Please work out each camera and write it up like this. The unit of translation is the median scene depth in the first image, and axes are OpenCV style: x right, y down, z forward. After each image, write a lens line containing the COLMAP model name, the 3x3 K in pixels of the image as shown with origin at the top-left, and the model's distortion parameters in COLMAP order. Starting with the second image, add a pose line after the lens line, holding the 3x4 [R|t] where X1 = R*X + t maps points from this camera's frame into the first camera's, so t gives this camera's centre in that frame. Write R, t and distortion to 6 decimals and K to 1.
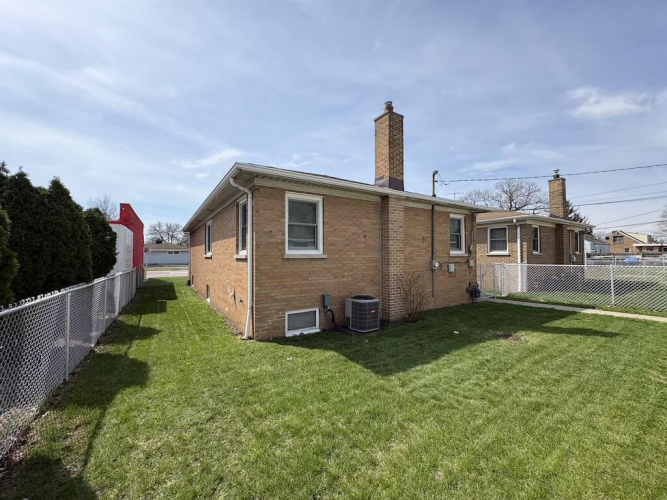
lens RADIAL K [[266.6, 0, 333.4], [0, 266.6, 251.4], [0, 0, 1]] dist [0.001355, -0.000091]
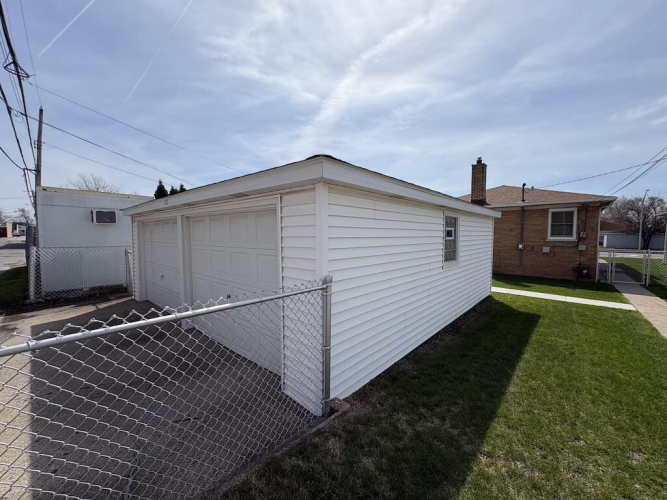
lens RADIAL K [[266.6, 0, 333.4], [0, 266.6, 251.4], [0, 0, 1]] dist [0.001355, -0.000091]
pose [[0.240533, 0.064871, -0.968471, 1.590633], [0.007633, 0.997607, 0.068718, -0.033887], [0.970611, -0.023922, 0.239462, -0.404685]]
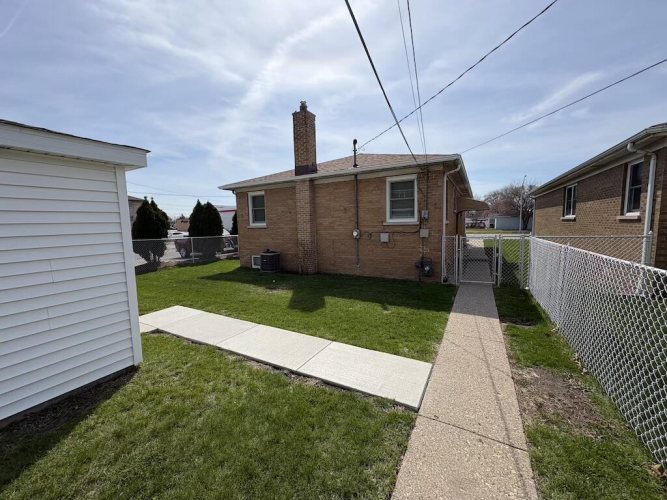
lens RADIAL K [[269.8, 0, 332.9], [0, 269.8, 245.7], [0, 0, 1]] dist [-0.002948, -0.000402]
pose [[0.463752, 0.065323, -0.883554, 1.262491], [0.033601, 0.995264, 0.091218, -0.002262], [0.885328, -0.071990, 0.459361, 0.429866]]
